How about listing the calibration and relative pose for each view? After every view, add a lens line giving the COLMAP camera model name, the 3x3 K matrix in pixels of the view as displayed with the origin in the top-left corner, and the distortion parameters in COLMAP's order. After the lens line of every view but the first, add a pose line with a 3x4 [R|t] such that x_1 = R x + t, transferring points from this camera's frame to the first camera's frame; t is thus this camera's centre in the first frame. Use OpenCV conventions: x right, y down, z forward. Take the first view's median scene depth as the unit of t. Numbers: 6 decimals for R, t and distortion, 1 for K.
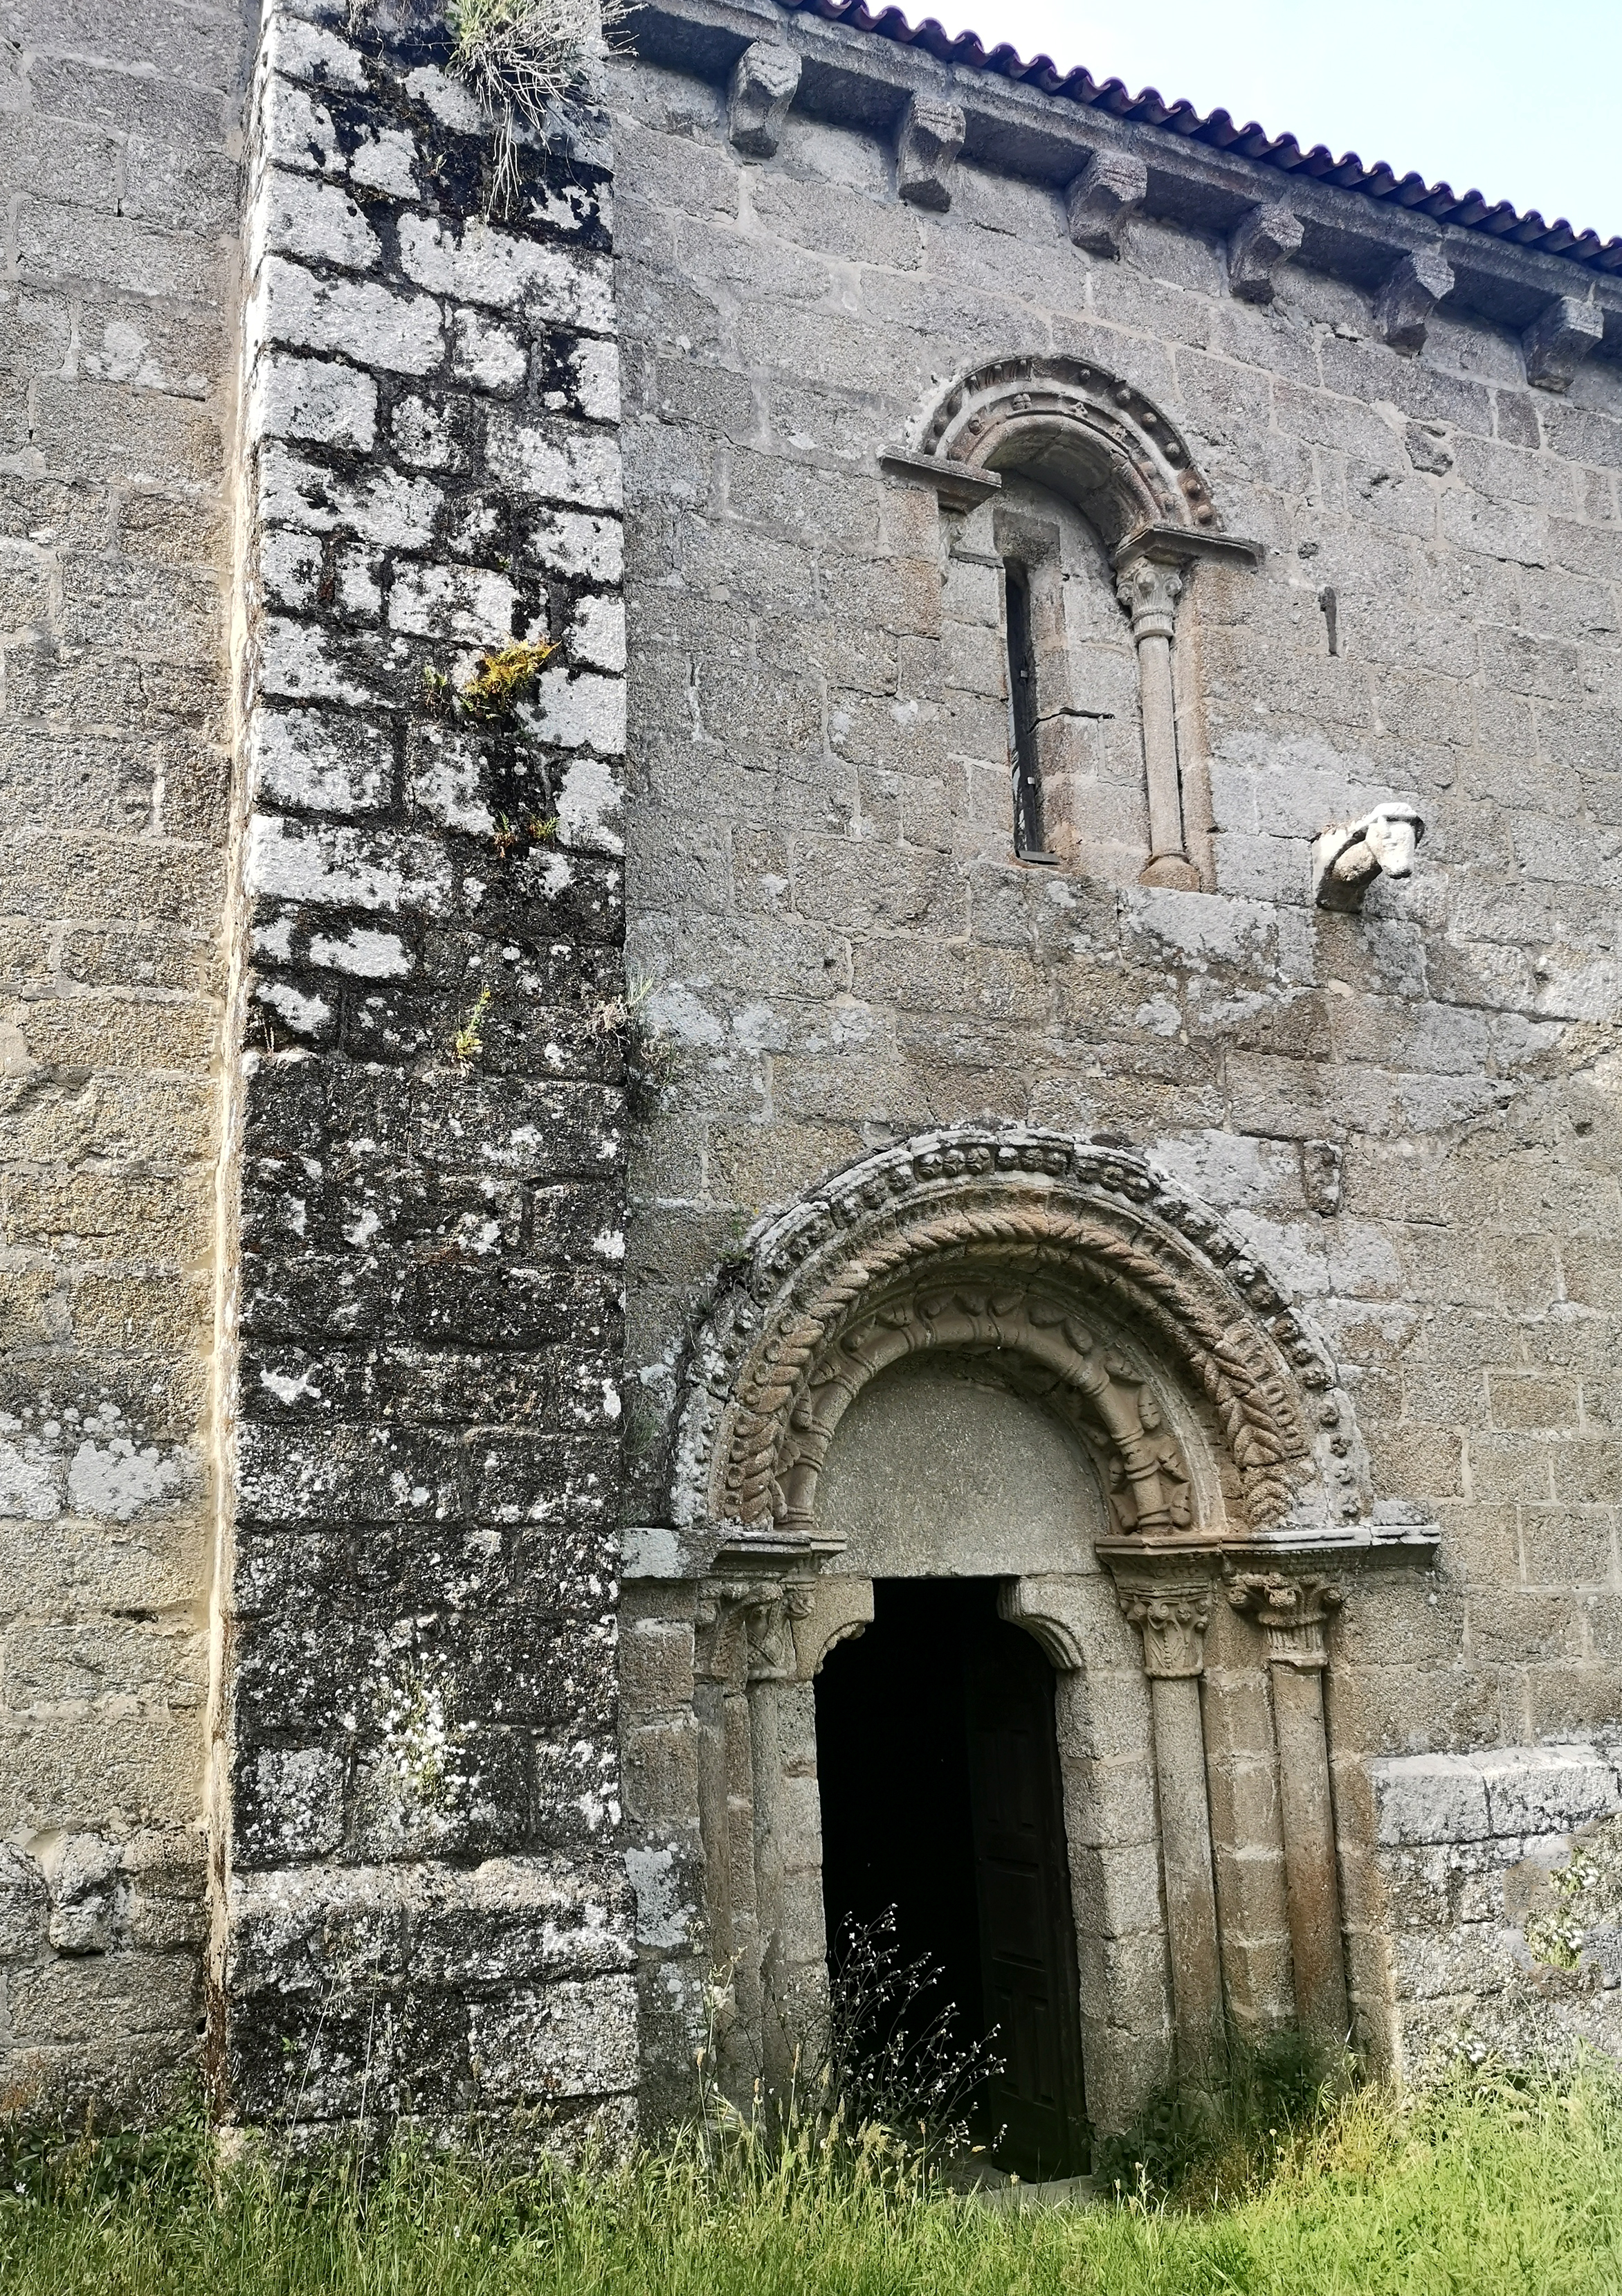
lens RADIAL K [[2011.9, 0, 683.0], [0, 2011.9, 1231.7], [0, 0, 1]] dist [0.119412, -0.346635]
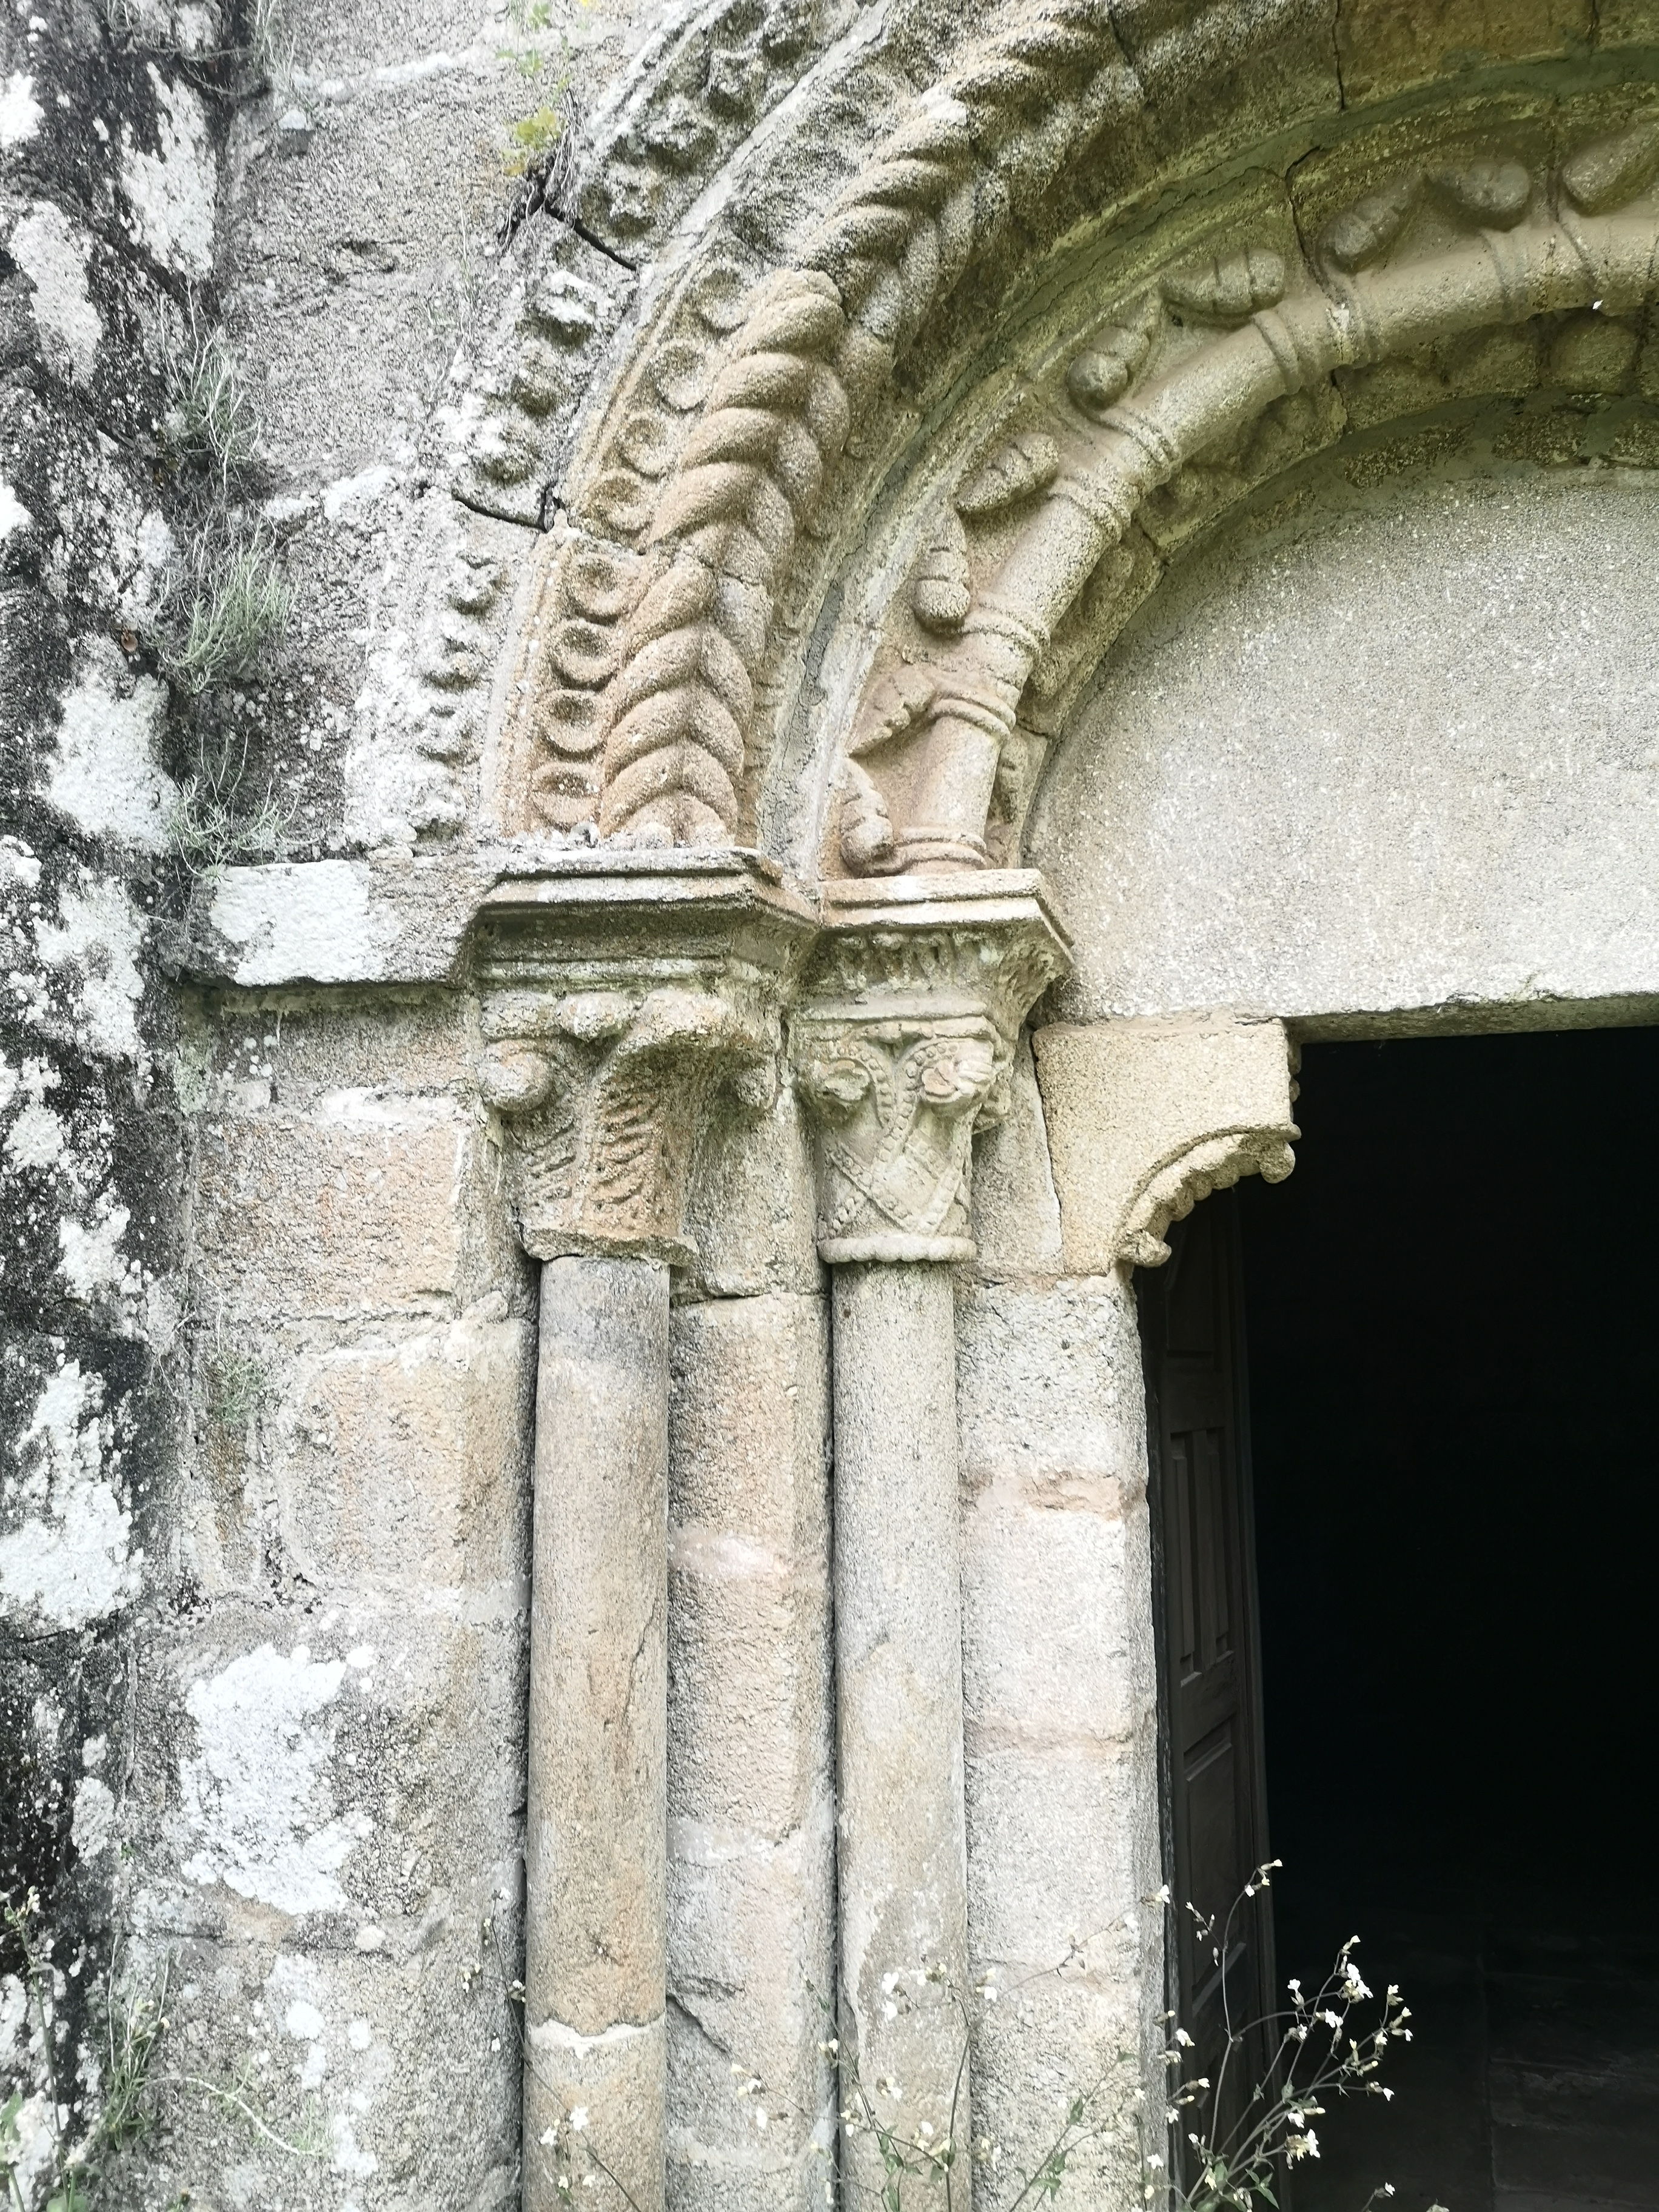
lens RADIAL K [[1696.1, 0, 822.0], [0, 1696.1, 1064.3], [0, 0, 1]] dist [0.057159, -0.090800]
pose [[0.742308, -0.082704, -0.664935, 0.249077], [0.109411, 0.993995, -0.001489, 0.176481], [0.661066, -0.071646, 0.746900, 0.722986]]
